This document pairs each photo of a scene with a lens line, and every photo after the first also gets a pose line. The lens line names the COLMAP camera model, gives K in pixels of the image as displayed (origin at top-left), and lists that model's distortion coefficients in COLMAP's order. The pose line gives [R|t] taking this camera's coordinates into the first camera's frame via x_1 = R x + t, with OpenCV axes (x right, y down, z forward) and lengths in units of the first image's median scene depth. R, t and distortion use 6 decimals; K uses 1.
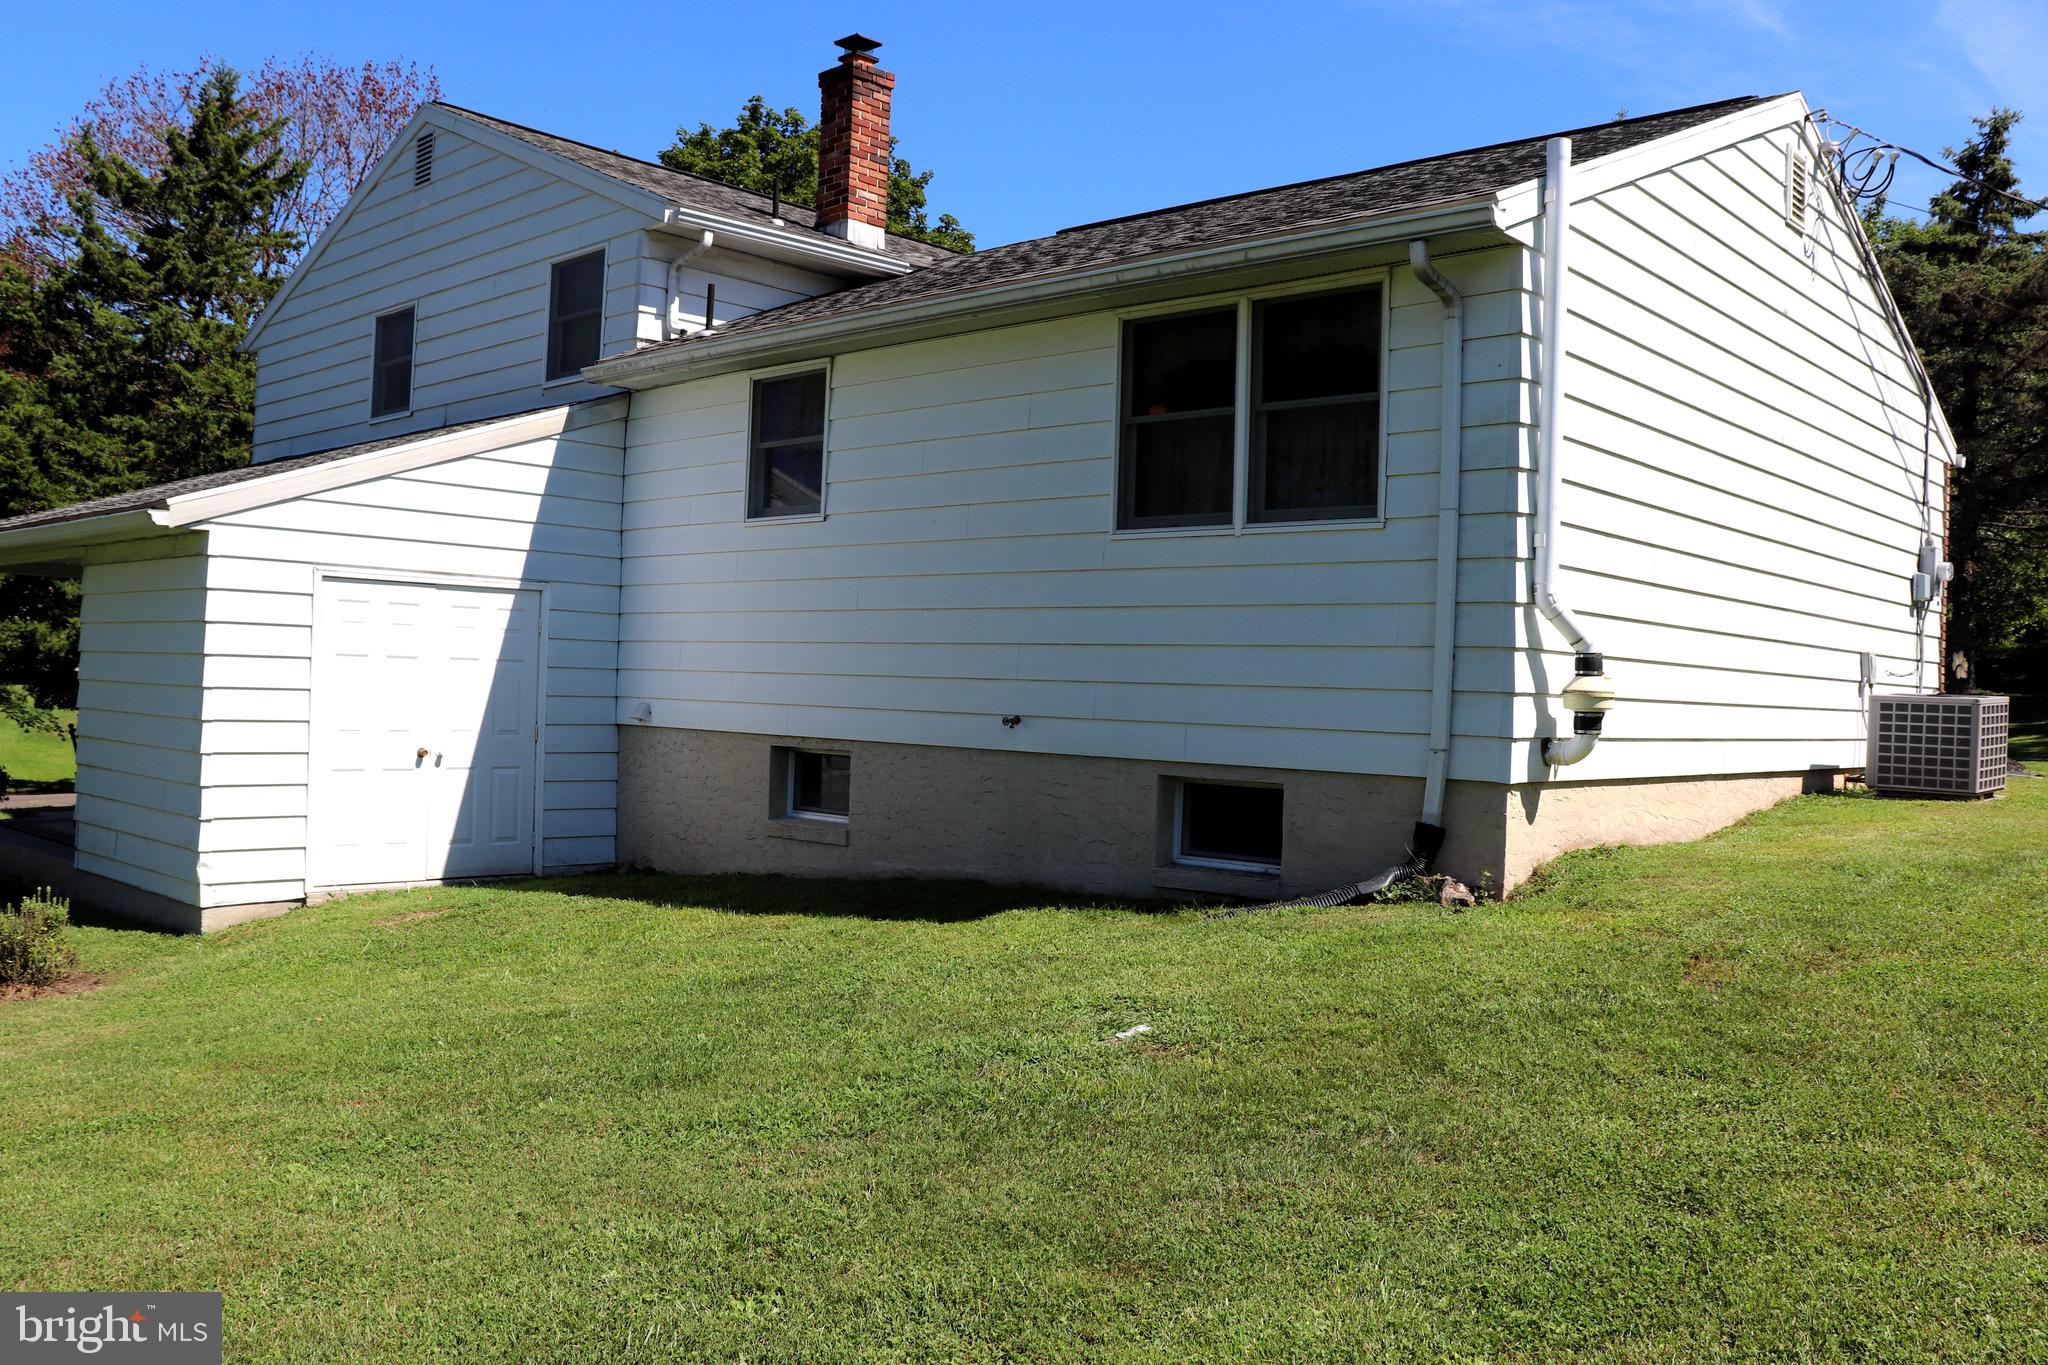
lens RADIAL K [[1686.0, 0, 1033.4], [0, 1686.0, 689.7], [0, 0, 1]] dist [-0.174691, 0.155904]
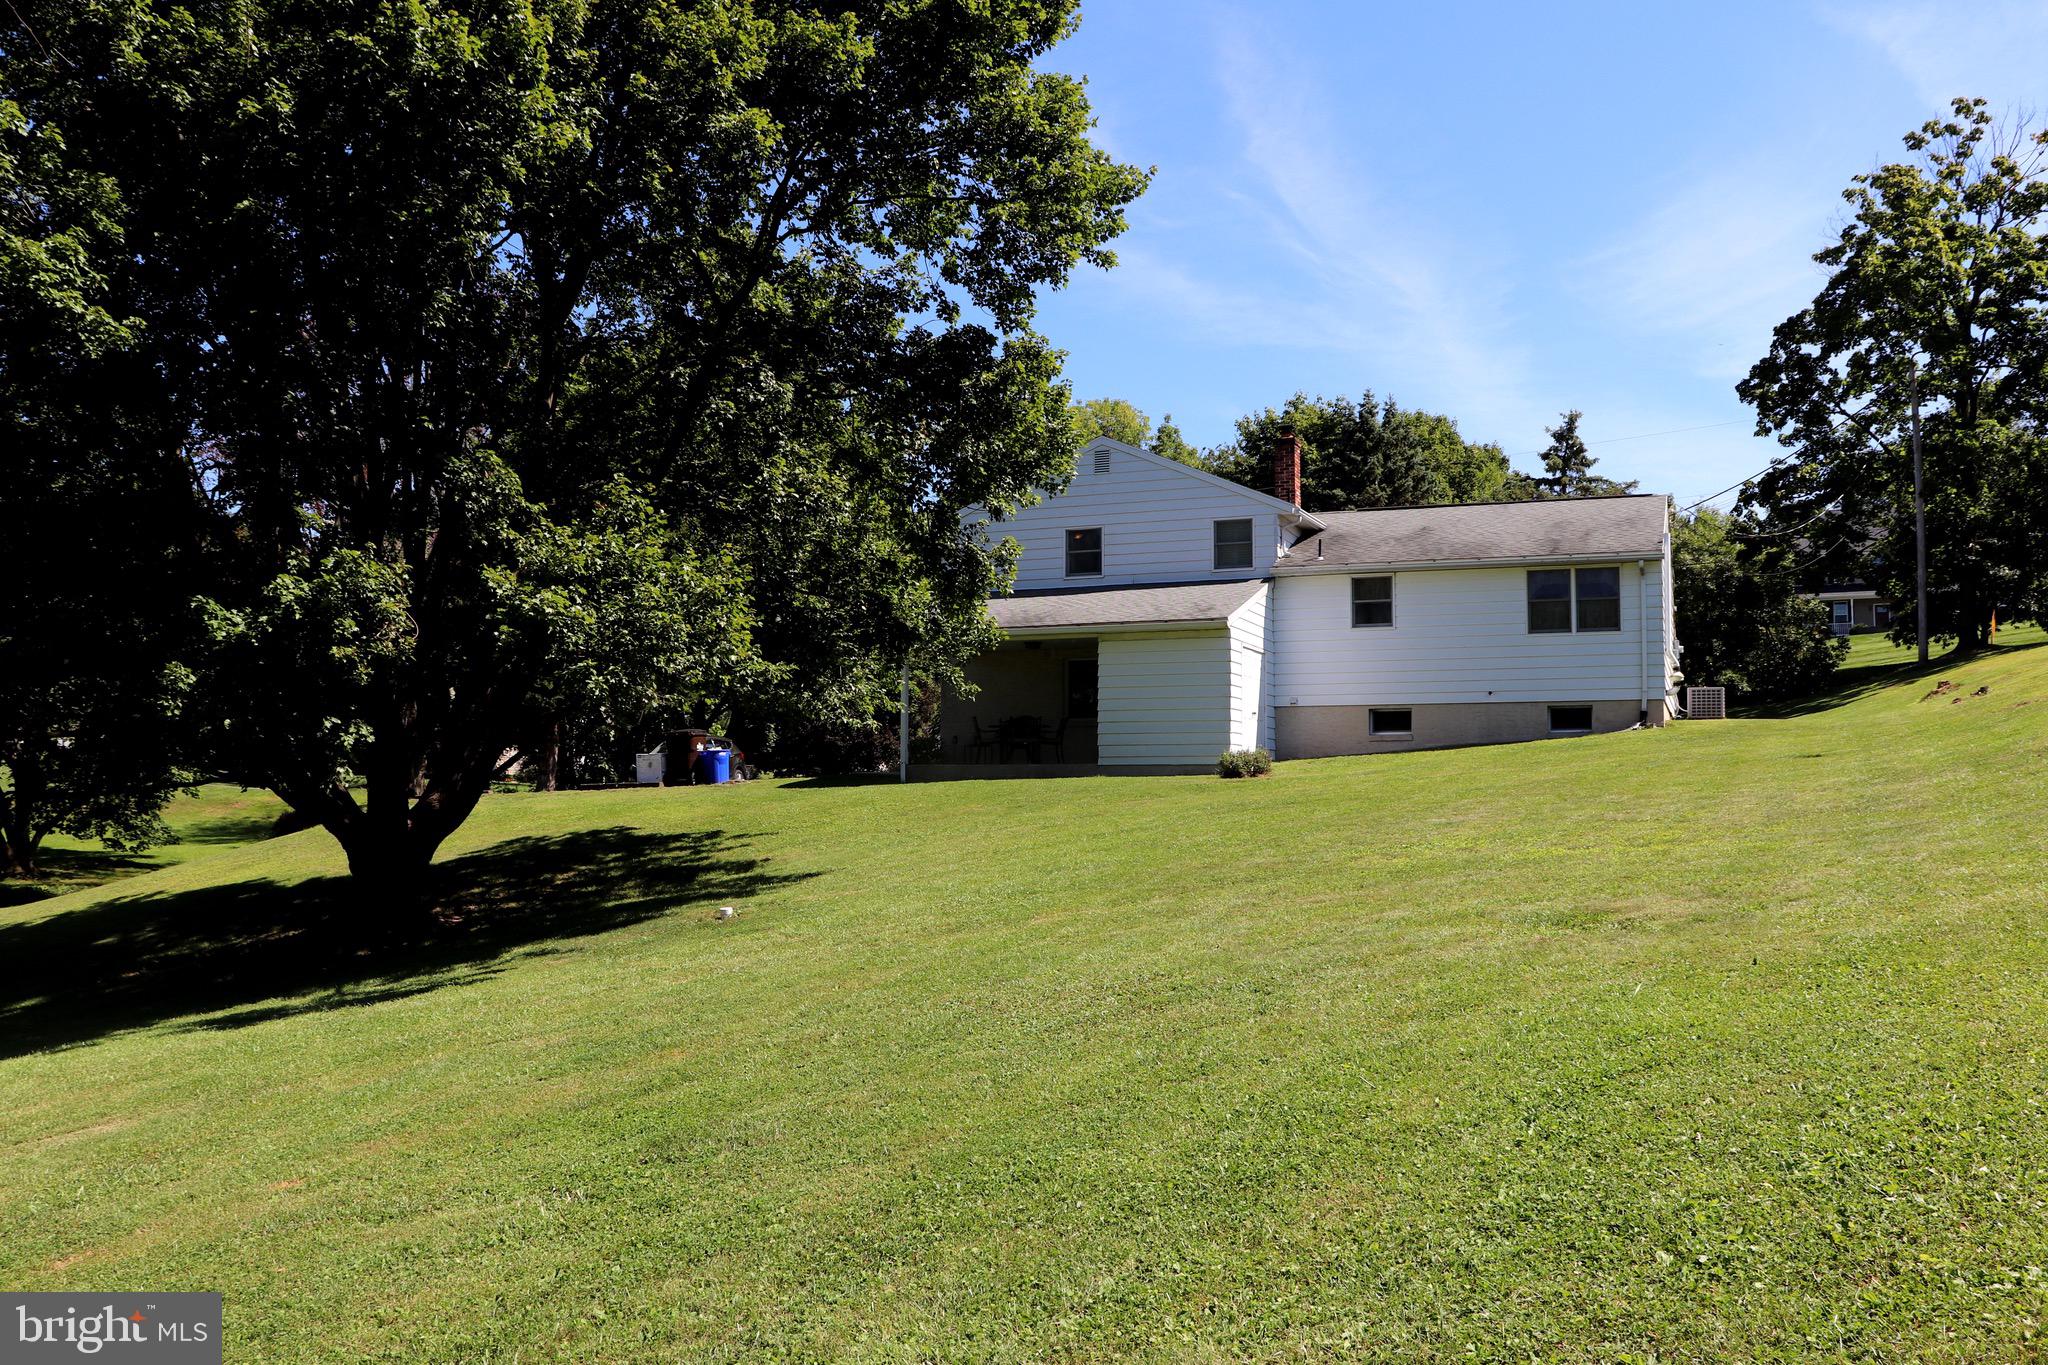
lens RADIAL K [[1686.0, 0, 1033.4], [0, 1686.0, 689.7], [0, 0, 1]] dist [-0.174691, 0.155904]
pose [[0.937624, -0.005583, 0.347607, -1.675617], [0.026619, 0.998089, -0.055770, 0.144227], [-0.346632, 0.061544, 0.935980, -1.442834]]
